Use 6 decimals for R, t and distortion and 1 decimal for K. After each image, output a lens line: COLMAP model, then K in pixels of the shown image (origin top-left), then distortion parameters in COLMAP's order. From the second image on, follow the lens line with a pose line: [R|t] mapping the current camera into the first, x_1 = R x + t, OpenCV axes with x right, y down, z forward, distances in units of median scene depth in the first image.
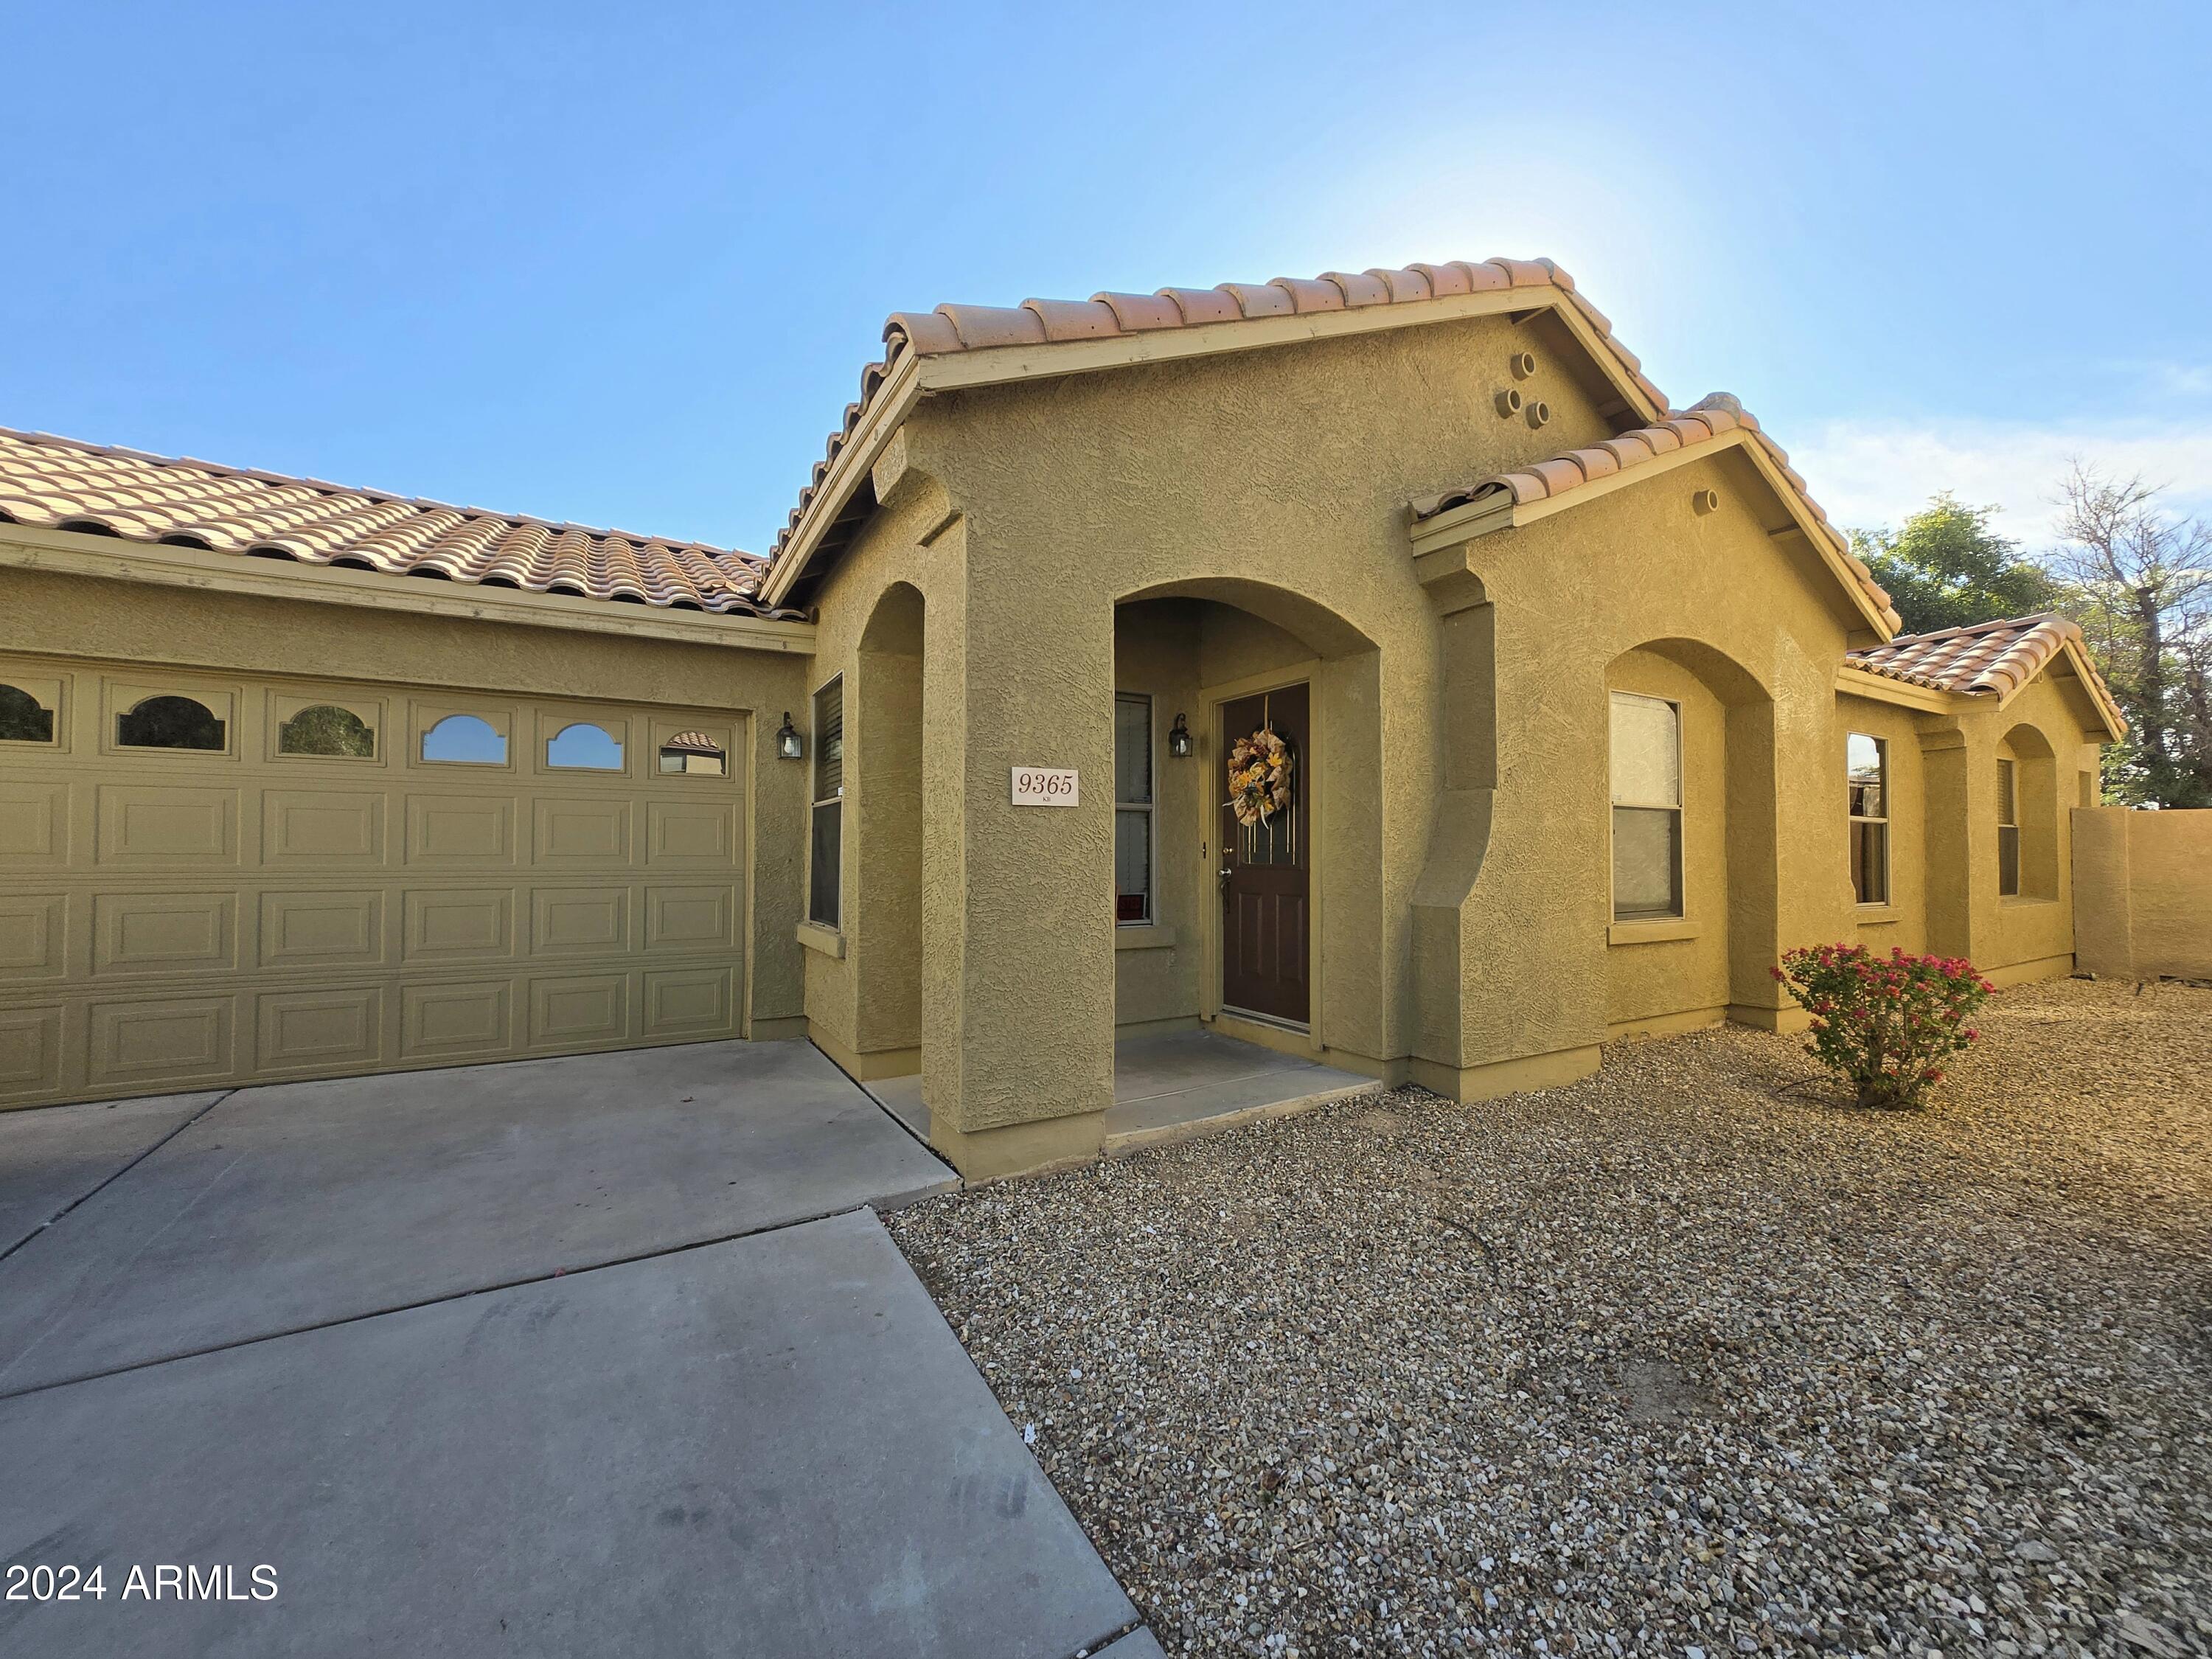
lens RADIAL K [[859.3, 0, 1103.6], [0, 859.3, 852.1], [0, 0, 1]] dist [0.005859, -0.002793]
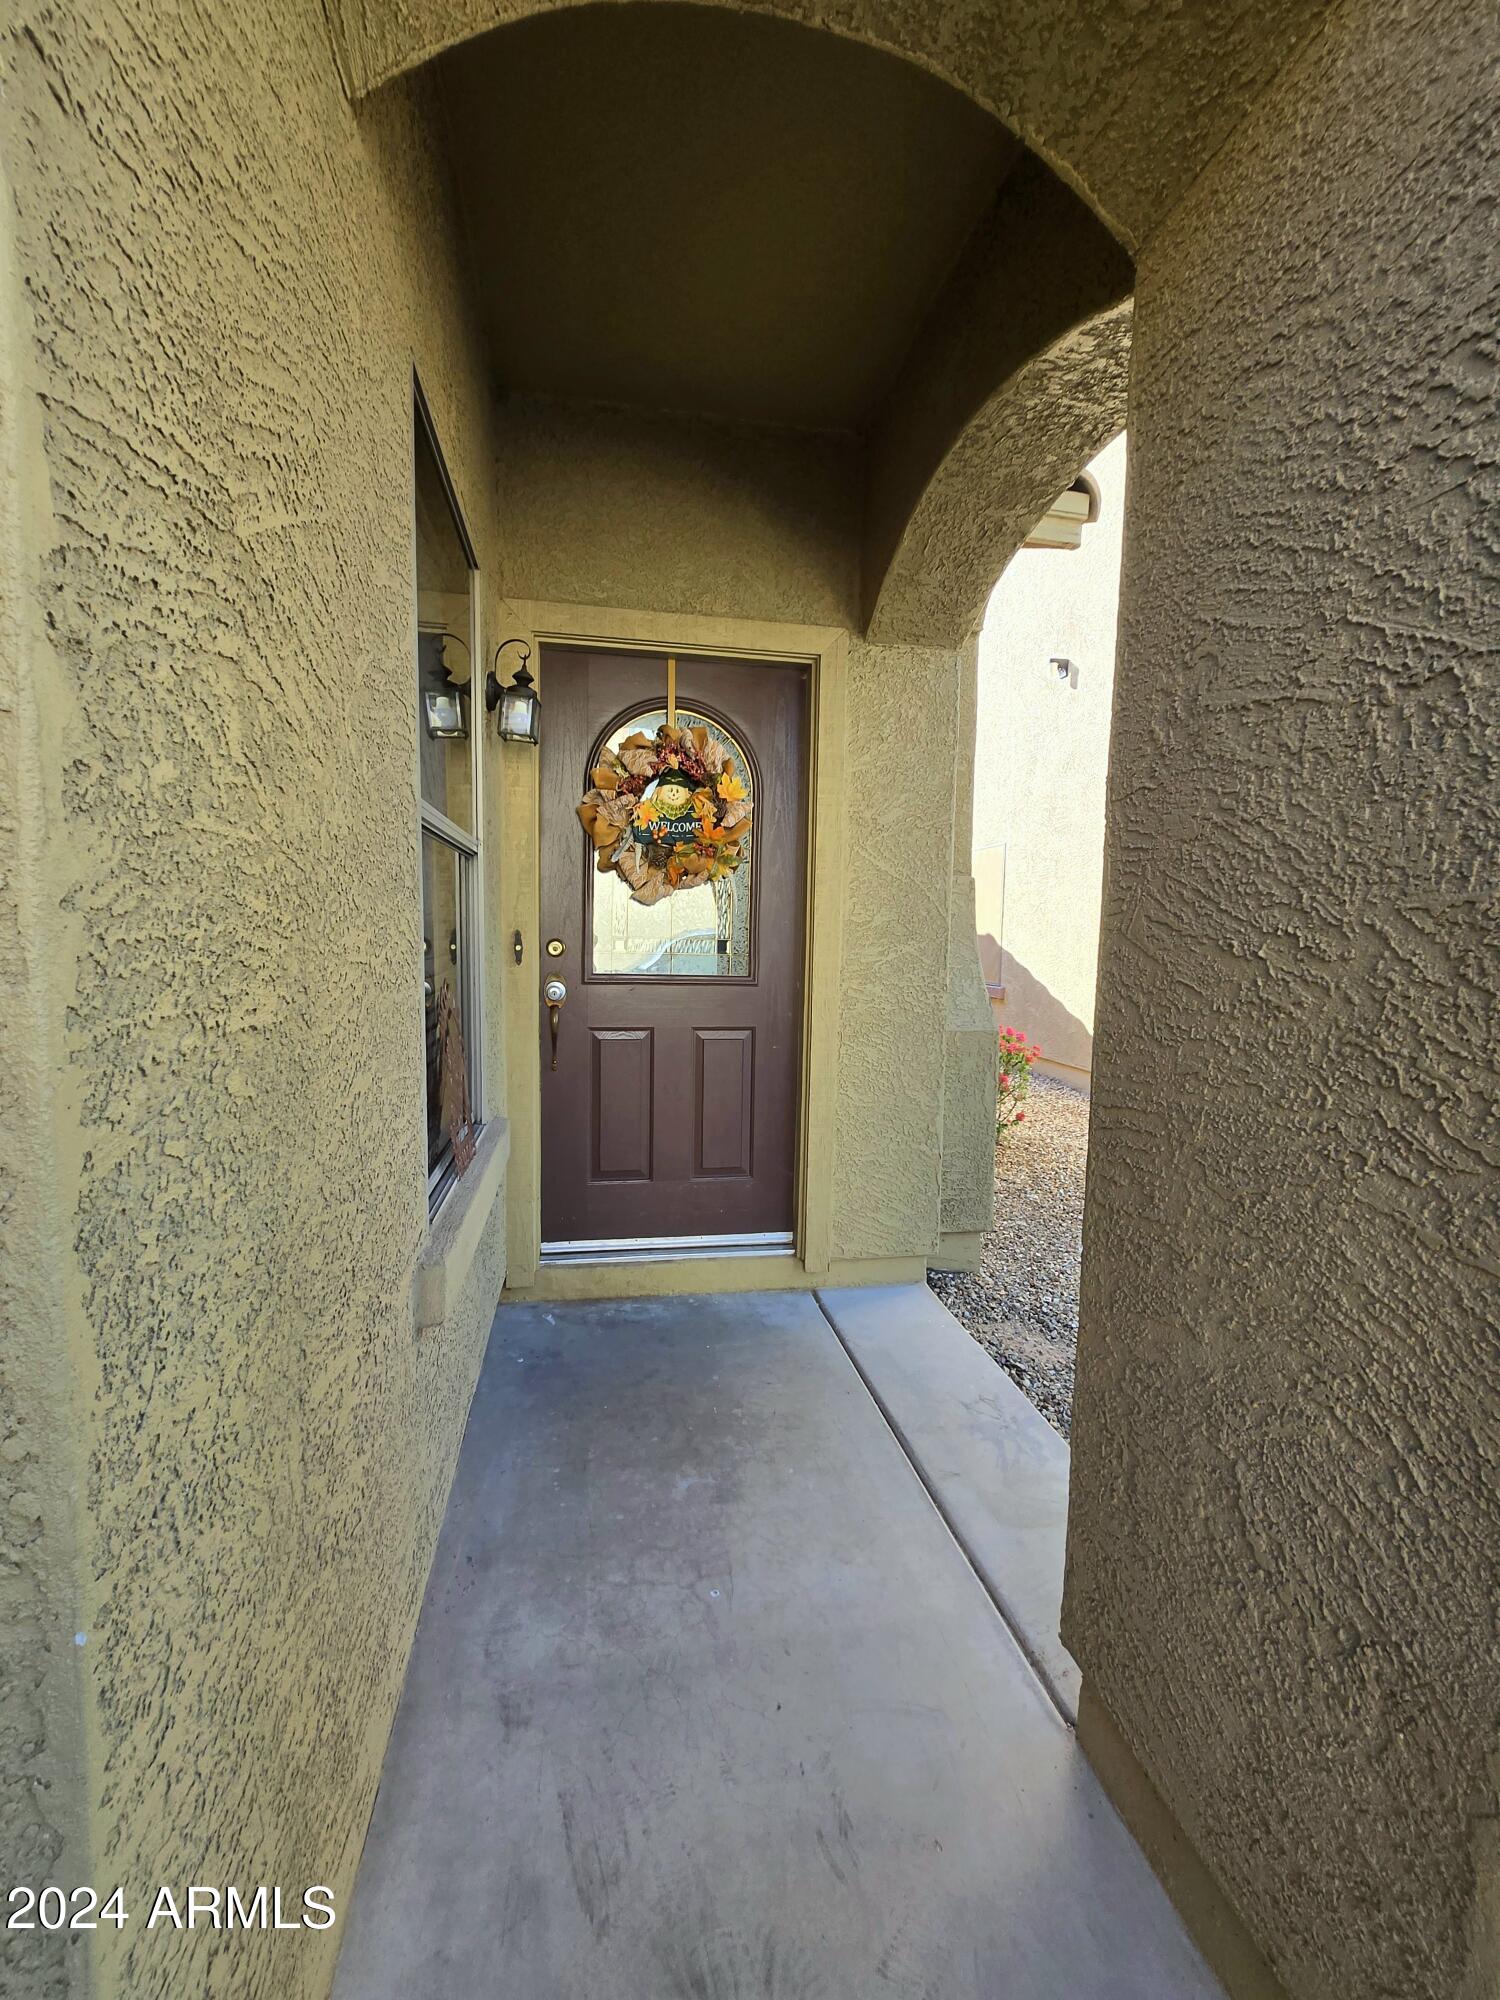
lens RADIAL K [[867.4, 0, 740.2], [0, 867.4, 995.0], [0, 0, 1]] dist [0.003883, -0.000619]
pose [[0.350216, -0.081629, 0.933105, -0.363416], [-0.029284, 0.994754, 0.098013, -0.033270], [-0.936211, -0.061650, 0.345989, 0.879760]]
